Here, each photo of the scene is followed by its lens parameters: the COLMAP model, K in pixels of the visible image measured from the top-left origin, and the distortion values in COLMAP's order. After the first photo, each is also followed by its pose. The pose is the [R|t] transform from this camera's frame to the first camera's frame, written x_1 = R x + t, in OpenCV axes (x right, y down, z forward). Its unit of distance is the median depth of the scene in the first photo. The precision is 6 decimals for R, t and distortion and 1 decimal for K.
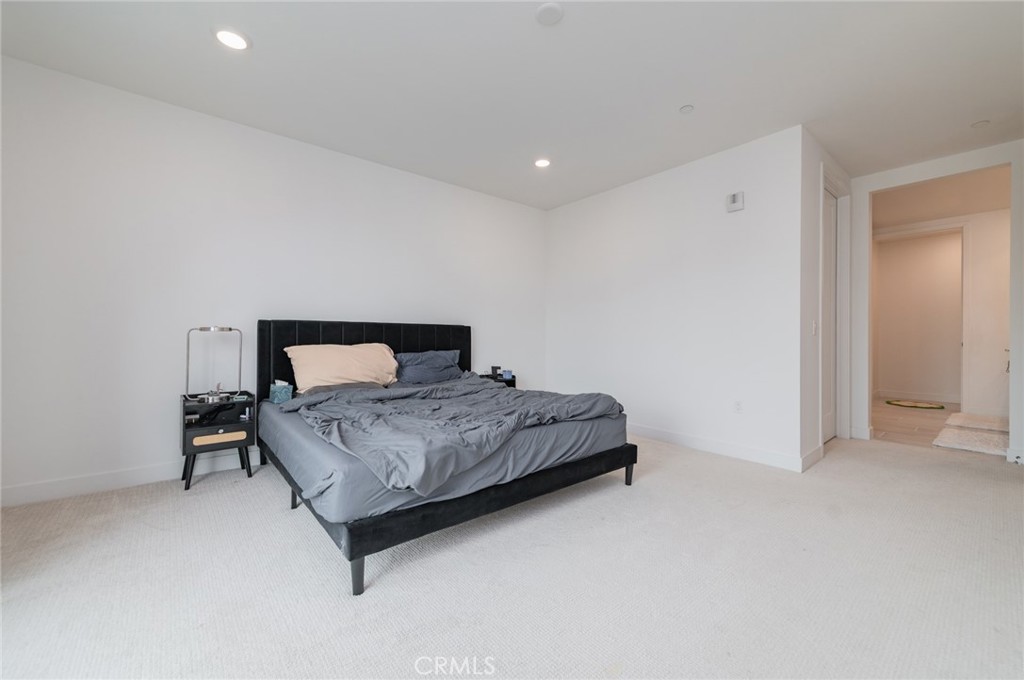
lens RADIAL K [[402.0, 0, 517.1], [0, 402.0, 341.4], [0, 0, 1]] dist [0.015340, -0.000421]
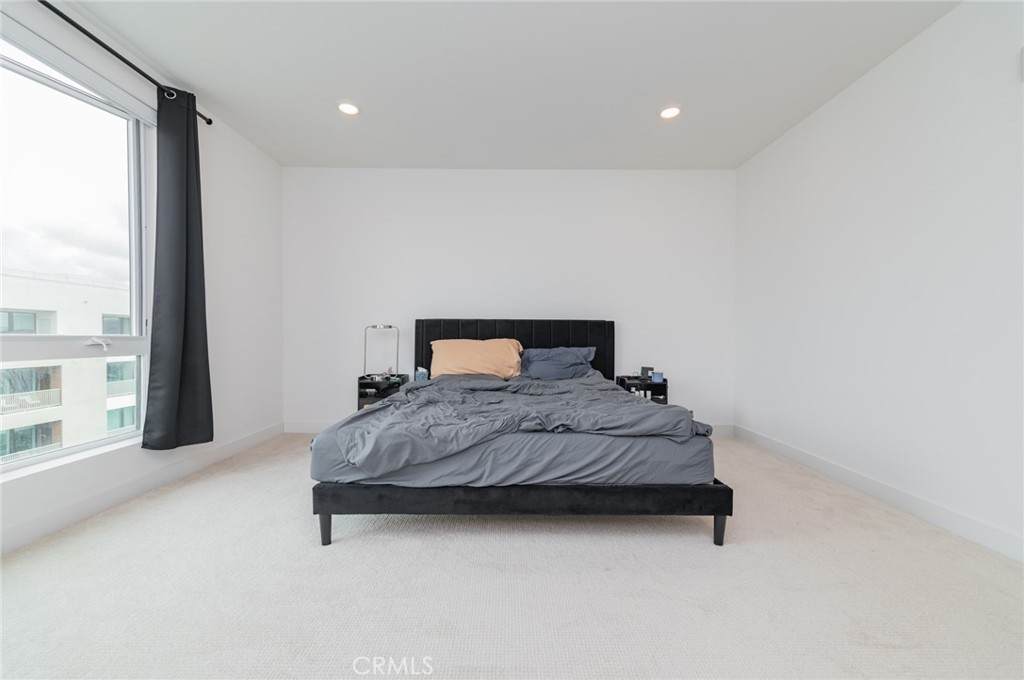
lens RADIAL K [[402.0, 0, 517.1], [0, 402.0, 341.4], [0, 0, 1]] dist [0.015340, -0.000421]
pose [[0.773495, 0.006612, -0.633768, 0.445148], [-0.007847, 0.999969, 0.000856, 0.013614], [0.633754, 0.004311, 0.773523, 0.247449]]
